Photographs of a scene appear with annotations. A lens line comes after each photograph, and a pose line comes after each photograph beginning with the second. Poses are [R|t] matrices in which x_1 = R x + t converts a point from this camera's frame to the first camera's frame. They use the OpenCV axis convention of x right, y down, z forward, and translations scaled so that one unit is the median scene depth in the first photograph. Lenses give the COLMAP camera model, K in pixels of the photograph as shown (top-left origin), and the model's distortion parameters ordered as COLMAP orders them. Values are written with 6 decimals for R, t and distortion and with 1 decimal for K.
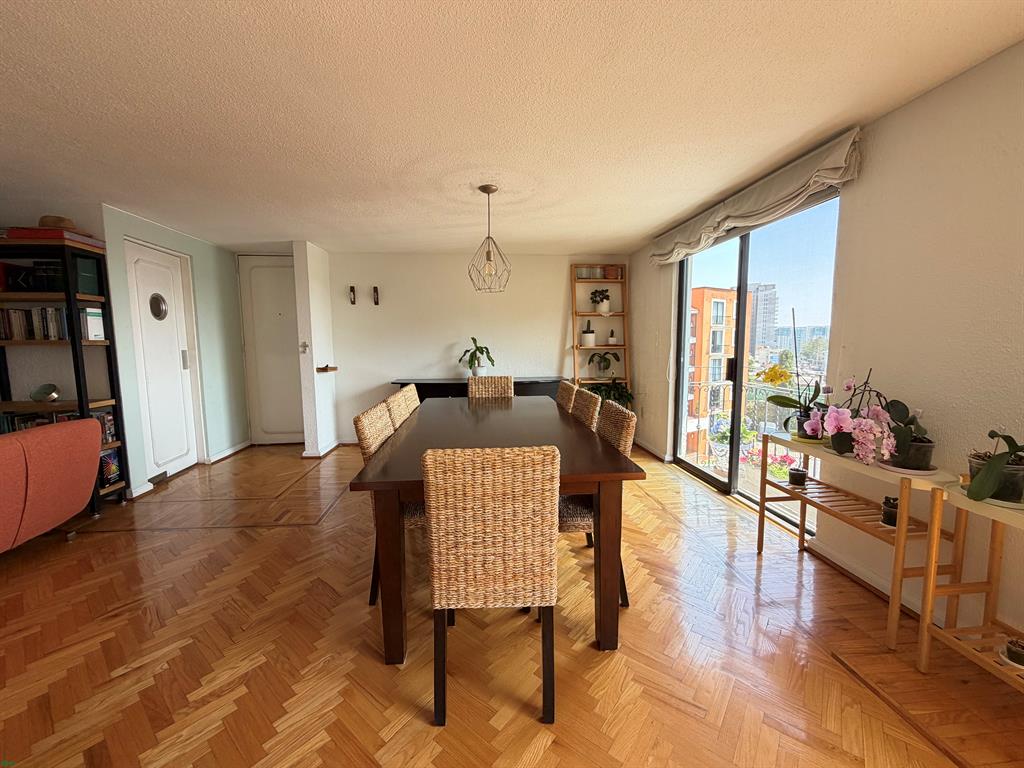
lens RADIAL K [[409.6, 0, 509.0], [0, 409.6, 383.8], [0, 0, 1]] dist [0.001970, 0.000070]
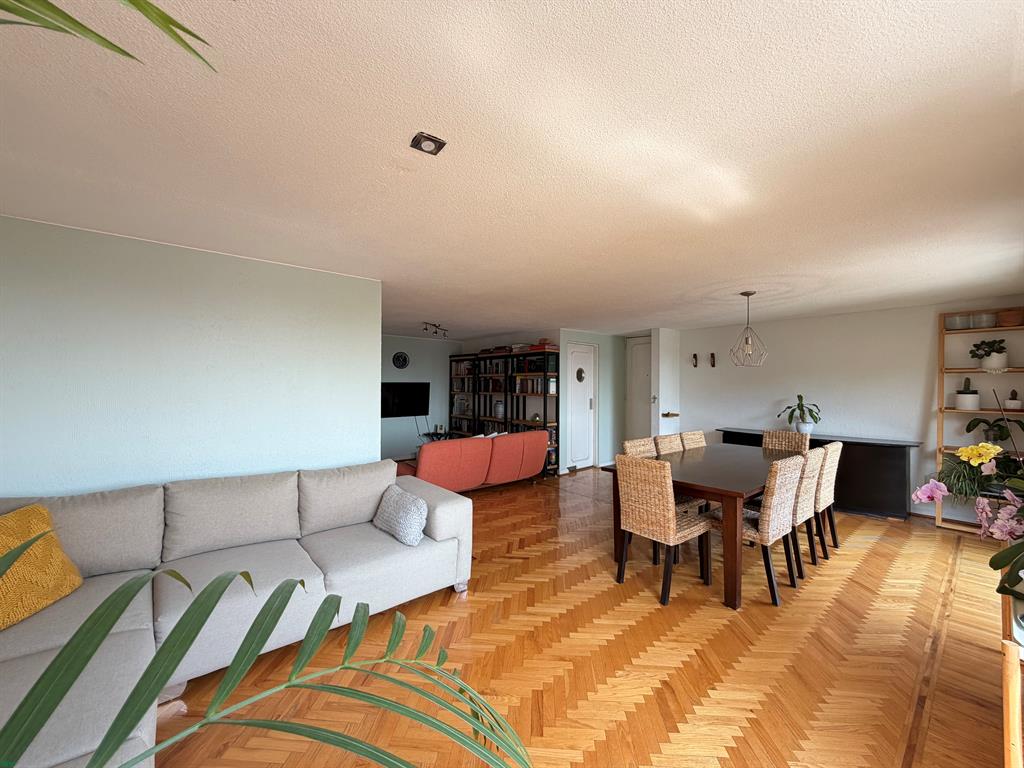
lens RADIAL K [[409.6, 0, 509.0], [0, 409.6, 383.8], [0, 0, 1]] dist [0.001970, 0.000070]
pose [[0.573658, 0.007556, -0.819060, 0.497374], [-0.091807, 0.994250, -0.055128, -0.019142], [0.813934, 0.106820, 0.571053, -0.325423]]
